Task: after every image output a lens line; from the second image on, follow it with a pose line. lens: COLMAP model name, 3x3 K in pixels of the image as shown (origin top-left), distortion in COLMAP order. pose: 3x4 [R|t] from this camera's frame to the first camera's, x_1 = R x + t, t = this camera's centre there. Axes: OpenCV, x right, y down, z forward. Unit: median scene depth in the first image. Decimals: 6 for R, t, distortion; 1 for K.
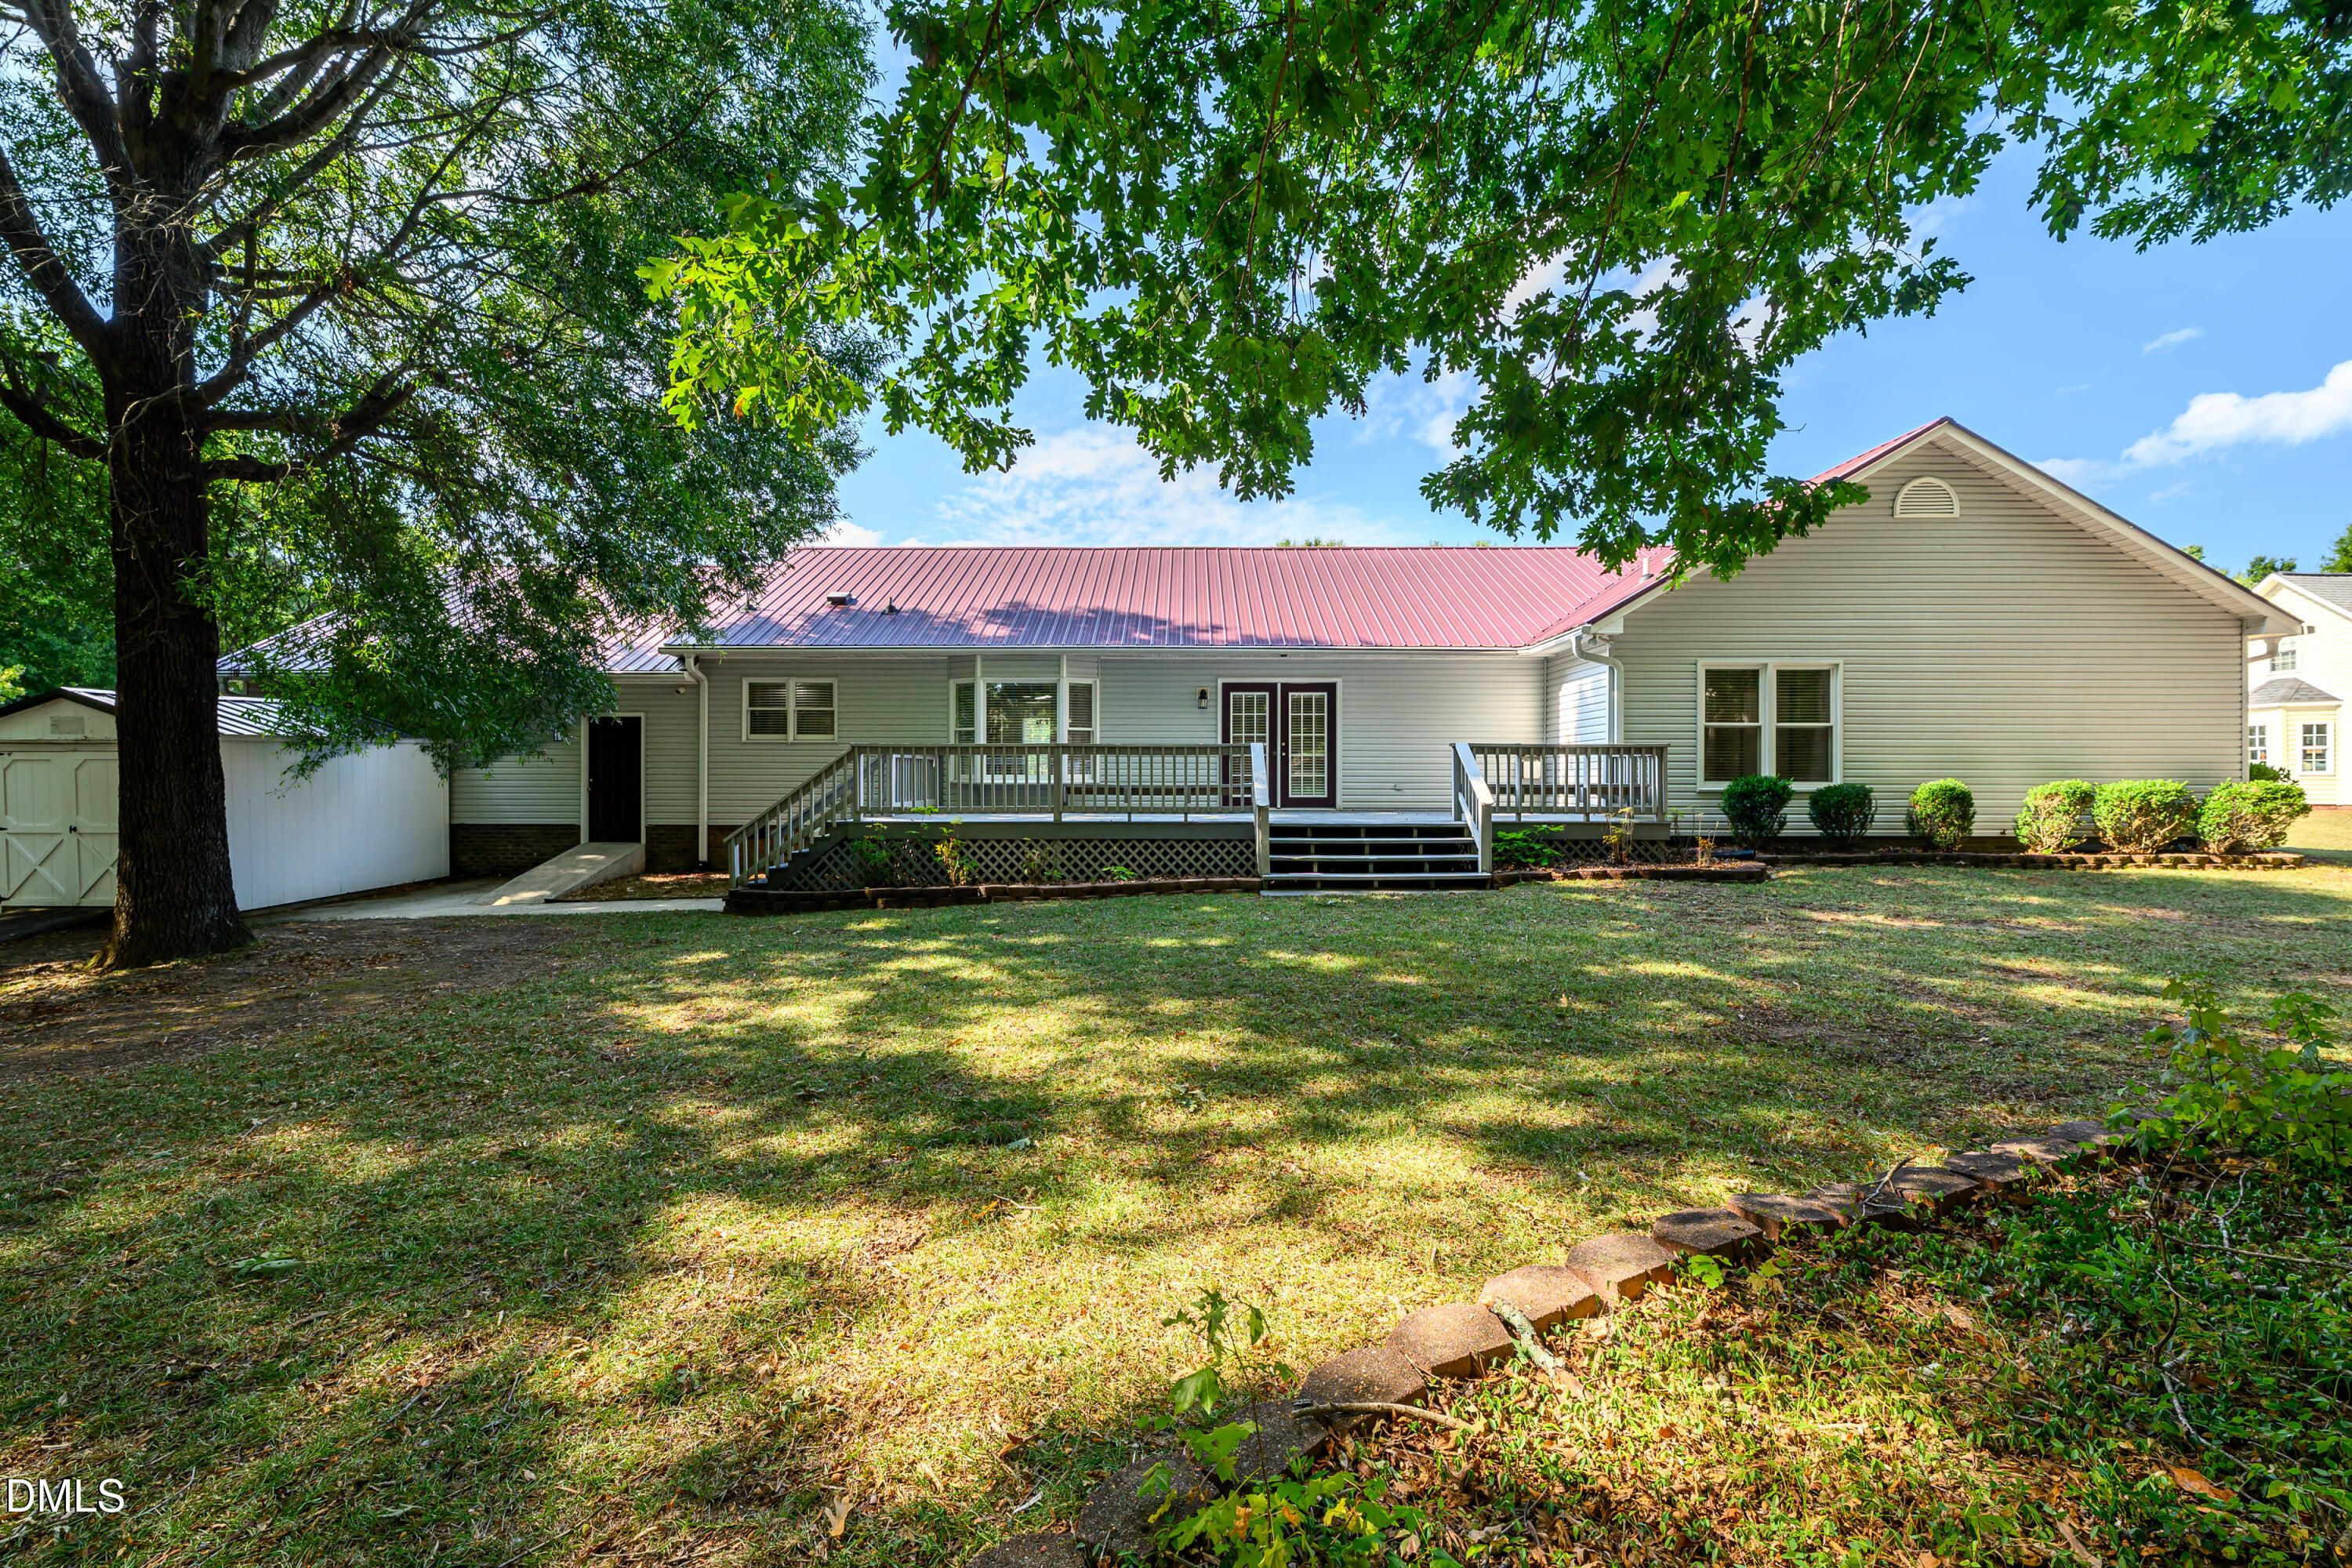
lens RADIAL K [[919.5, 0, 1181.4], [0, 919.5, 785.9], [0, 0, 1]] dist [0.000229, 0.000001]
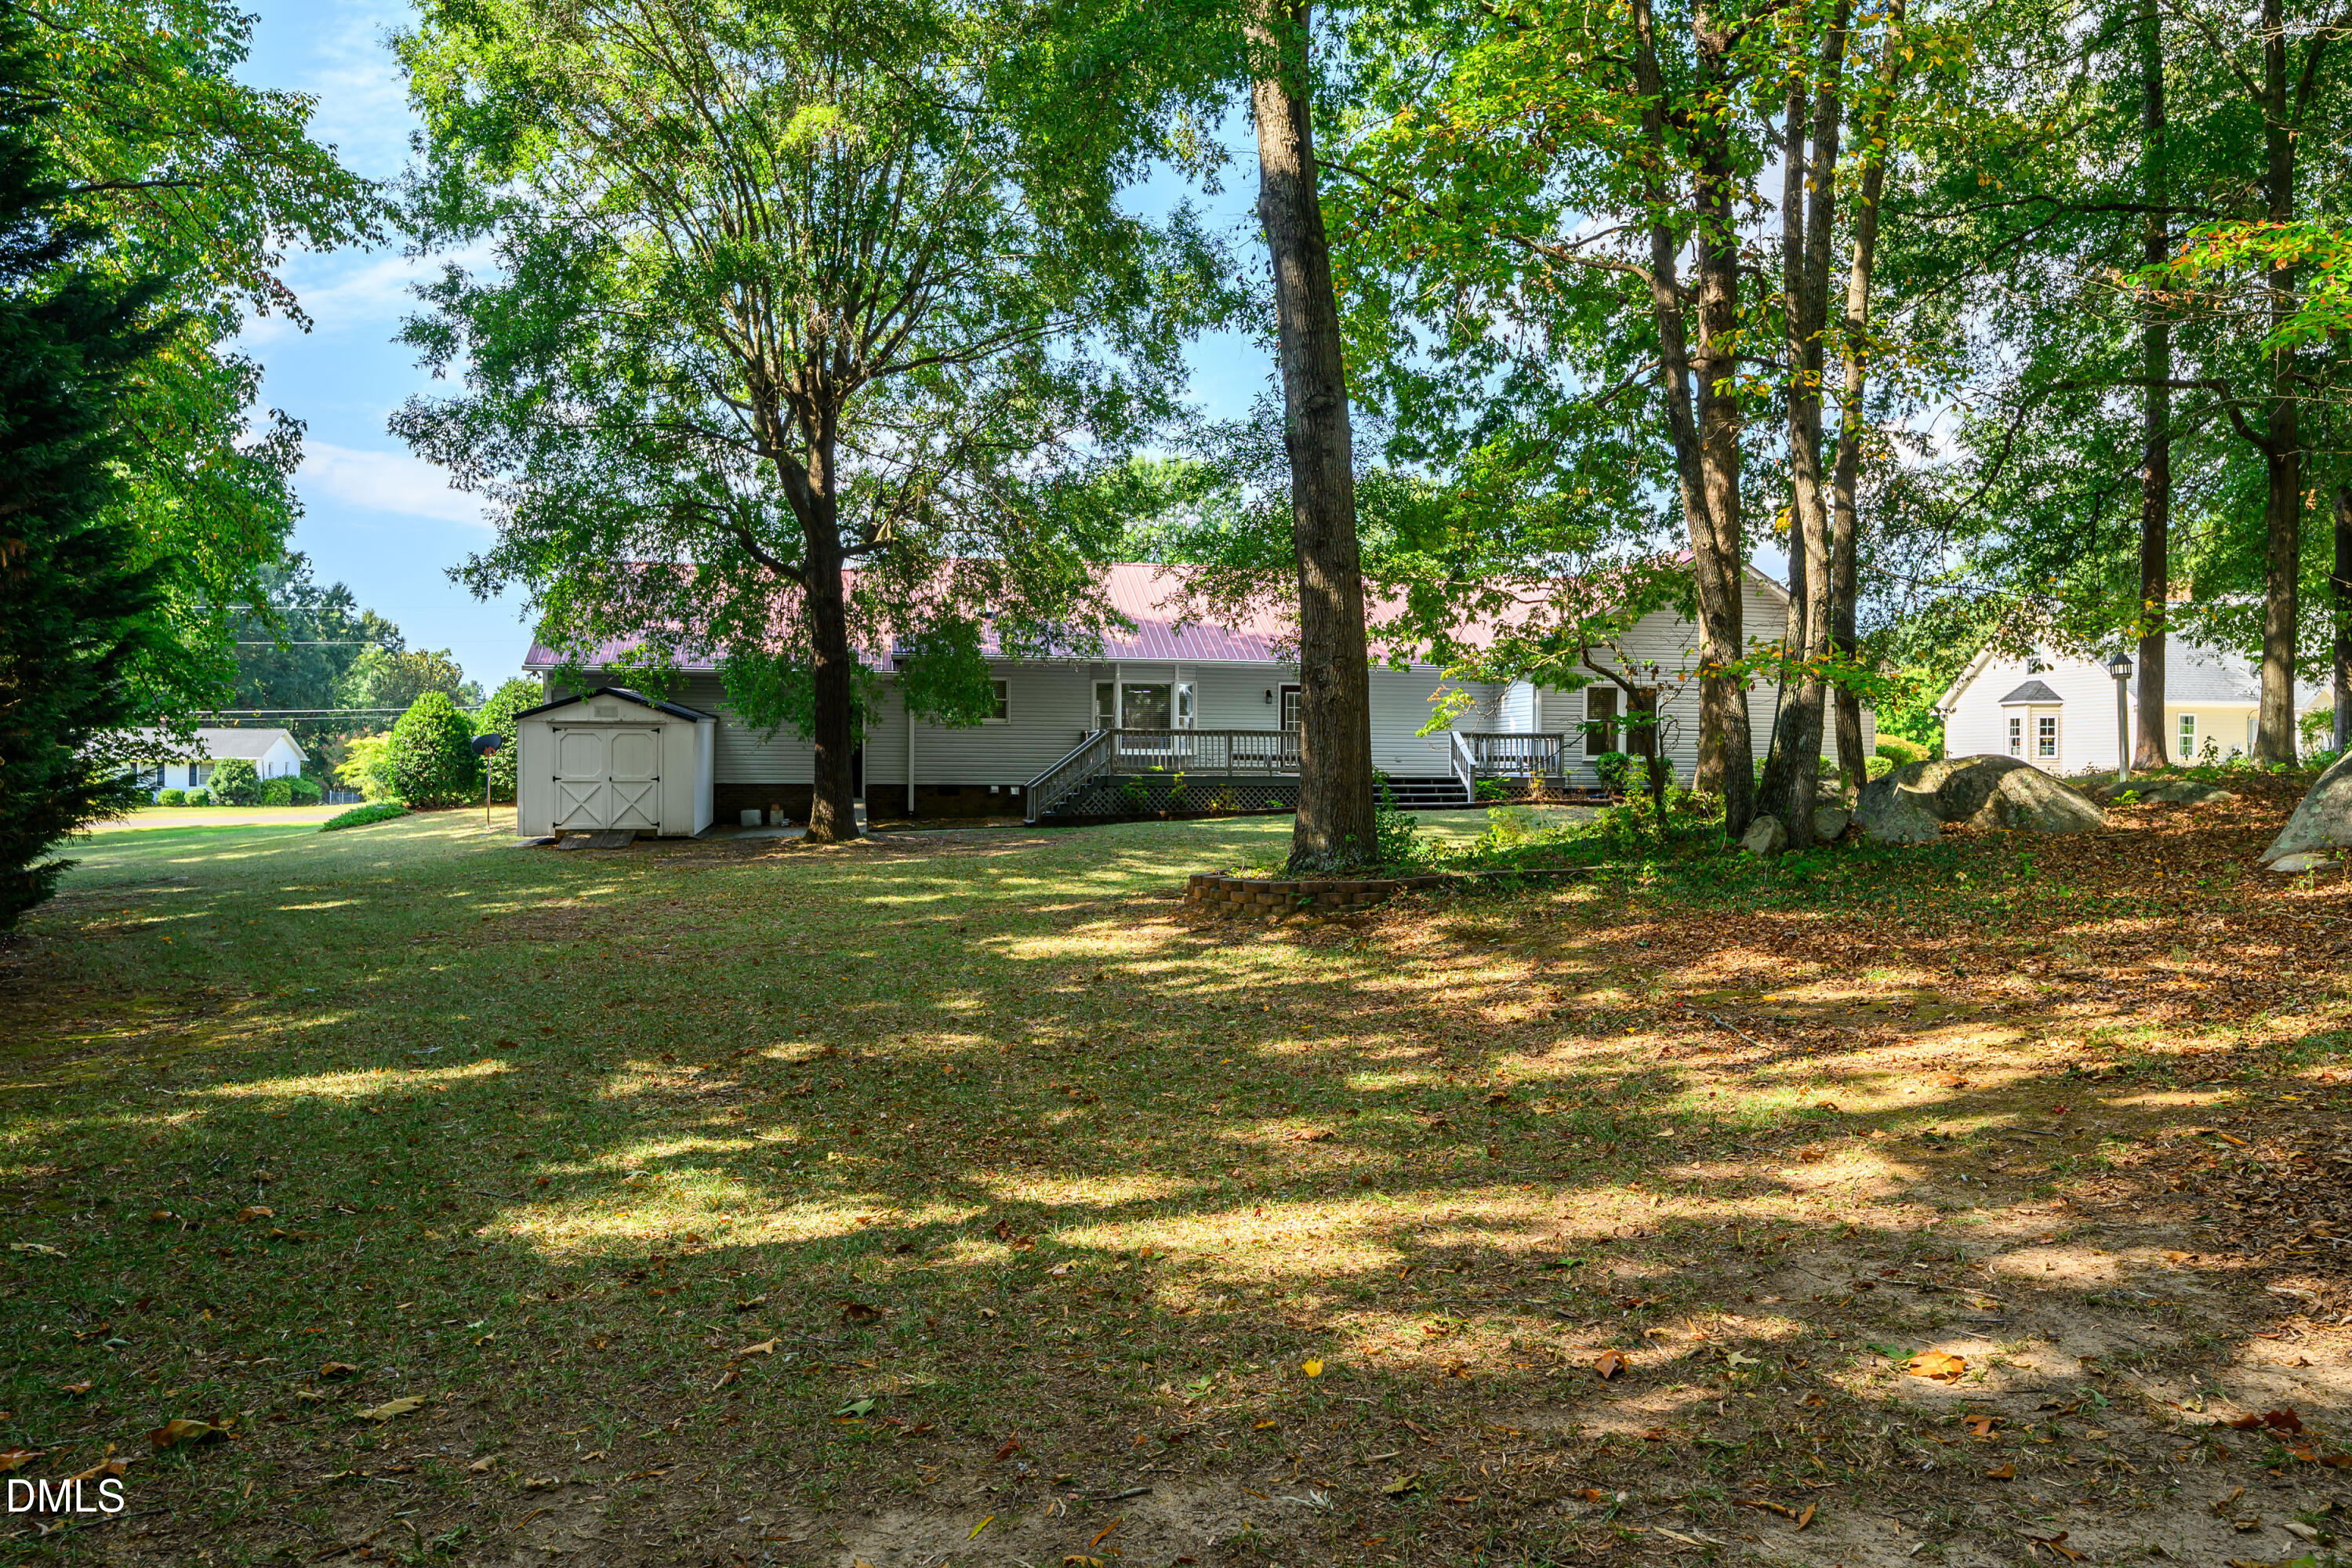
lens RADIAL K [[1535.7, 0, 1173.8], [0, 1535.7, 781.4], [0, 0, 1]] dist [-0.032059, -0.000073]
pose [[0.978929, 0.001546, 0.204193, -0.662869], [-0.001326, 0.999998, -0.001213, 0.042804], [-0.204195, 0.000917, 0.978930, -1.421997]]
